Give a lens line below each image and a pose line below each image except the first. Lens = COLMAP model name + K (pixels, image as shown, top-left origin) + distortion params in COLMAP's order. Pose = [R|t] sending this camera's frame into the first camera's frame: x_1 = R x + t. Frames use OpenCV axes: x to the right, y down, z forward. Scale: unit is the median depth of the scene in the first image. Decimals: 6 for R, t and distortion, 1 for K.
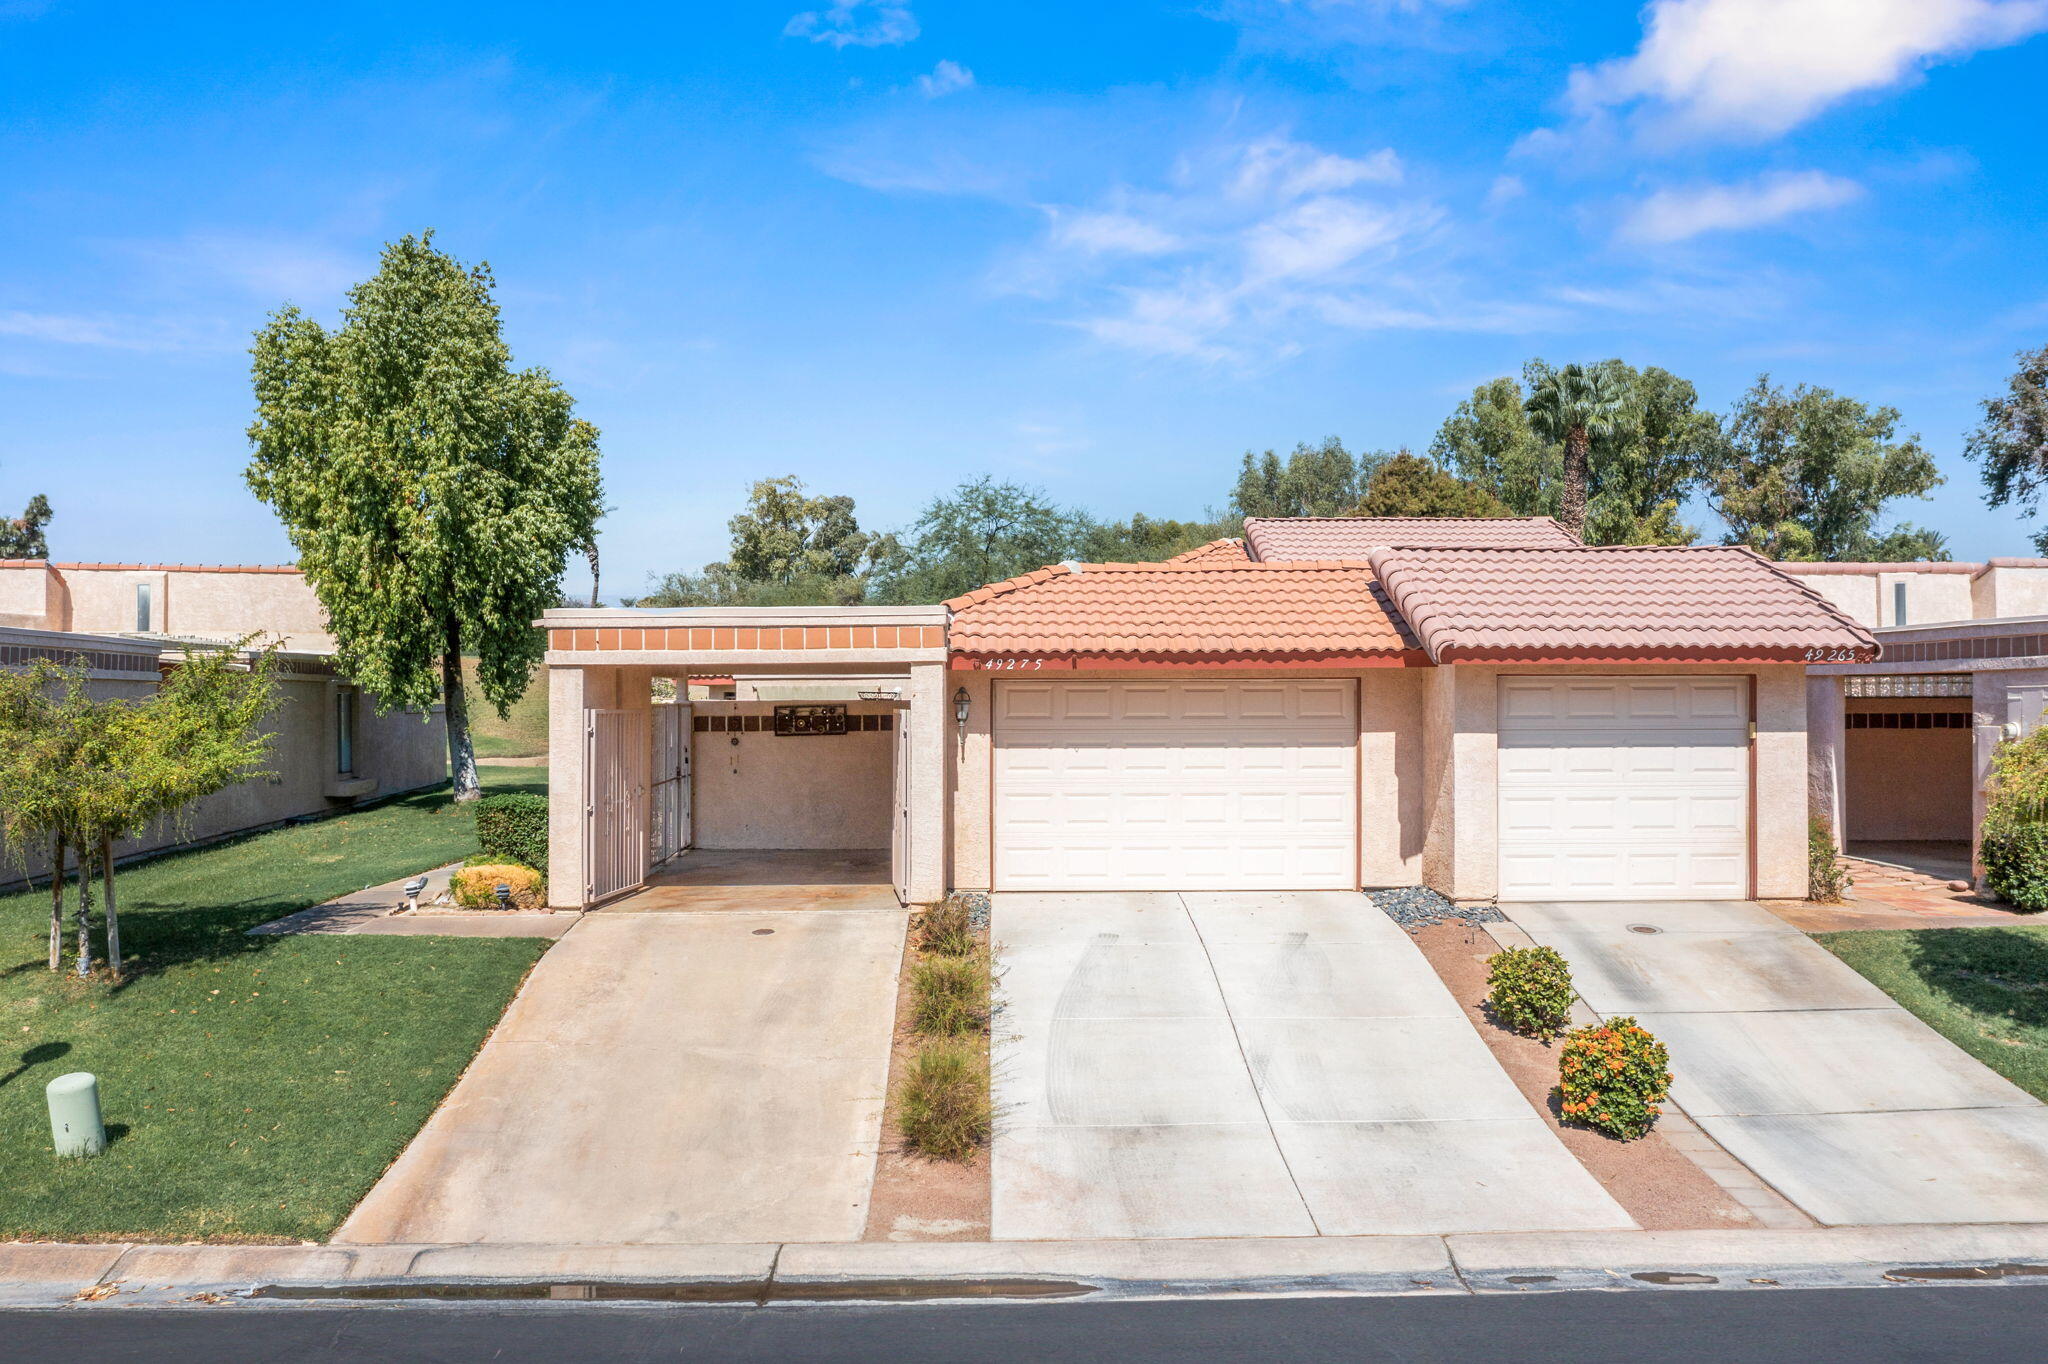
lens RADIAL K [[1645.0, 0, 1035.8], [0, 1645.0, 640.4], [0, 0, 1]] dist [-0.020403, -0.001289]
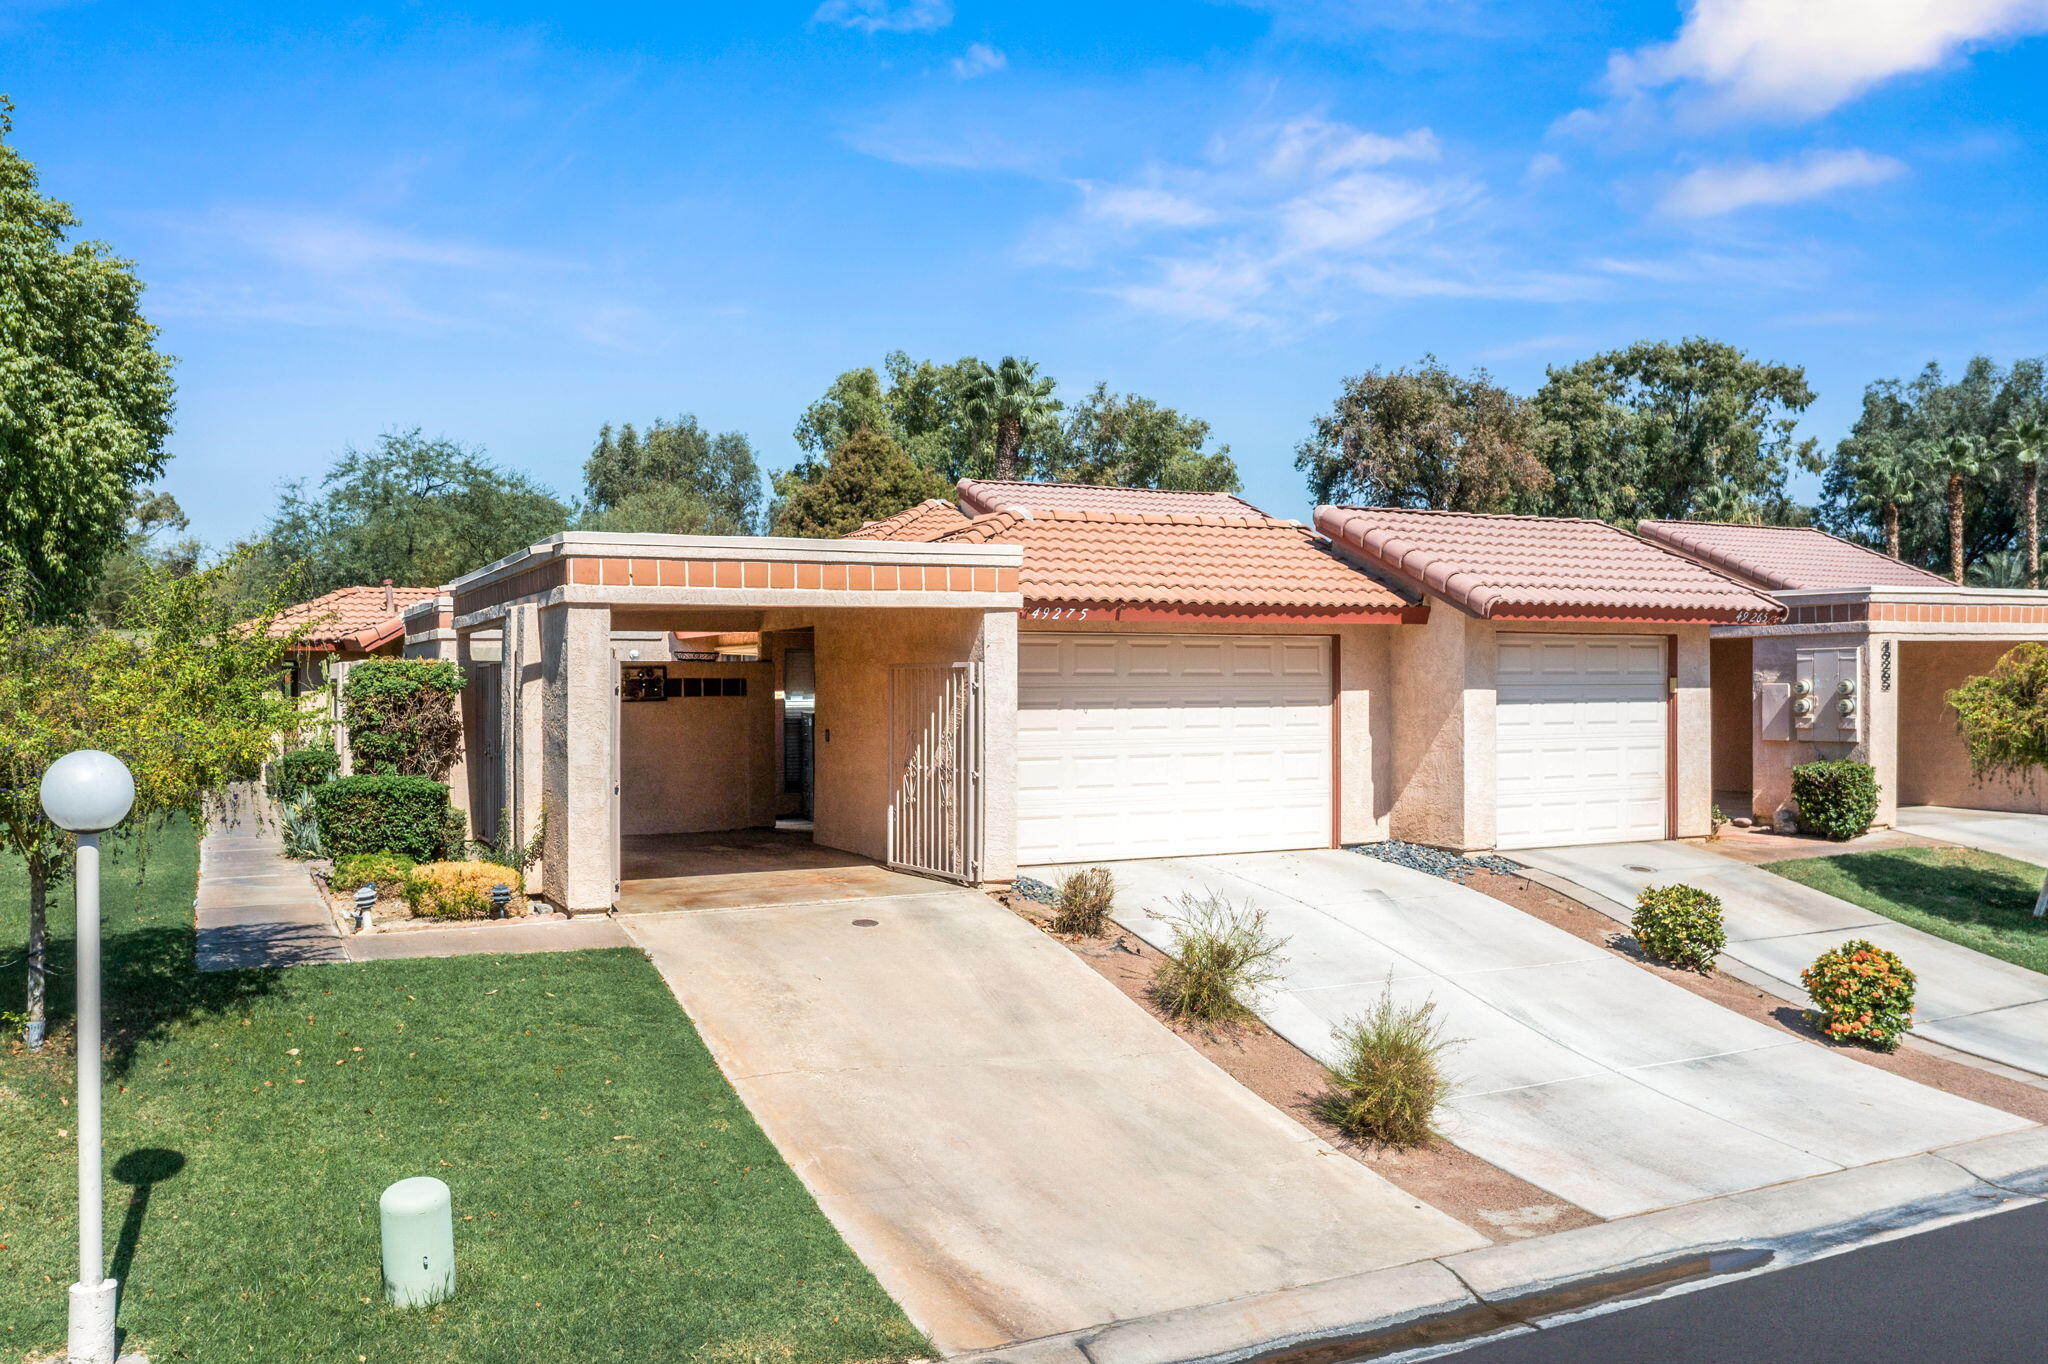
lens RADIAL K [[1645.0, 0, 1035.8], [0, 1645.0, 640.4], [0, 0, 1]] dist [-0.020403, -0.001289]
pose [[0.902463, 0.010388, 0.430641, -0.433387], [-0.014043, 0.999887, 0.005309, 0.025363], [-0.430537, -0.010839, 0.902508, 0.192883]]
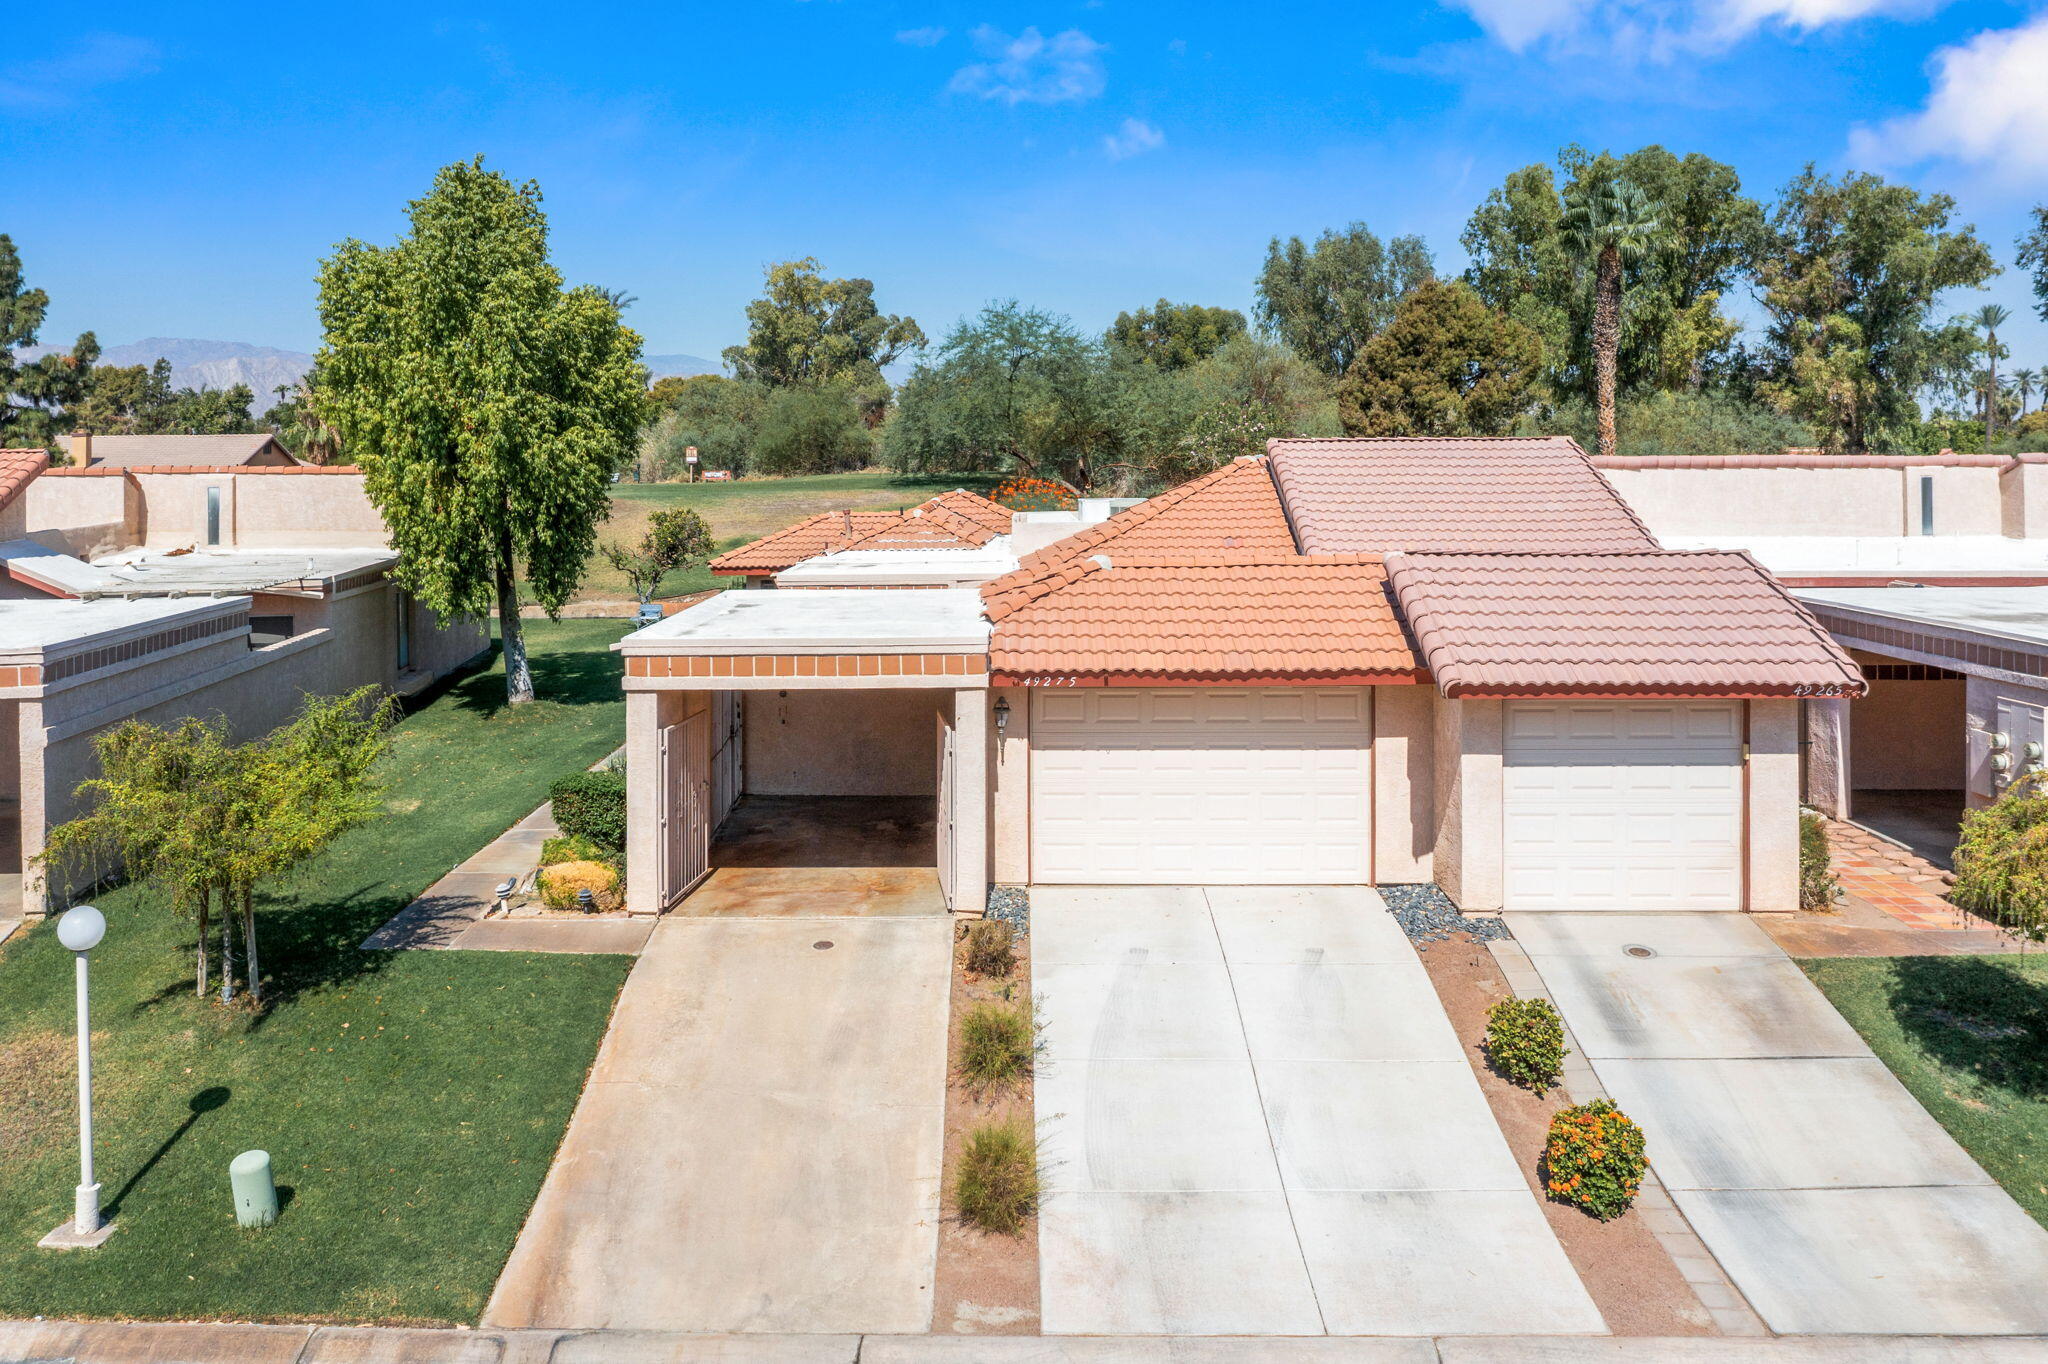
lens RADIAL K [[1691.8, 0, 977.3], [0, 1691.8, 395.1], [0, 0, 1]] dist [-0.017246, -0.000511]
pose [[0.998940, -0.002096, -0.045984, -0.009975], [0.002176, 0.999996, 0.001674, -0.183448], [0.045980, -0.001772, 0.998941, -0.116216]]
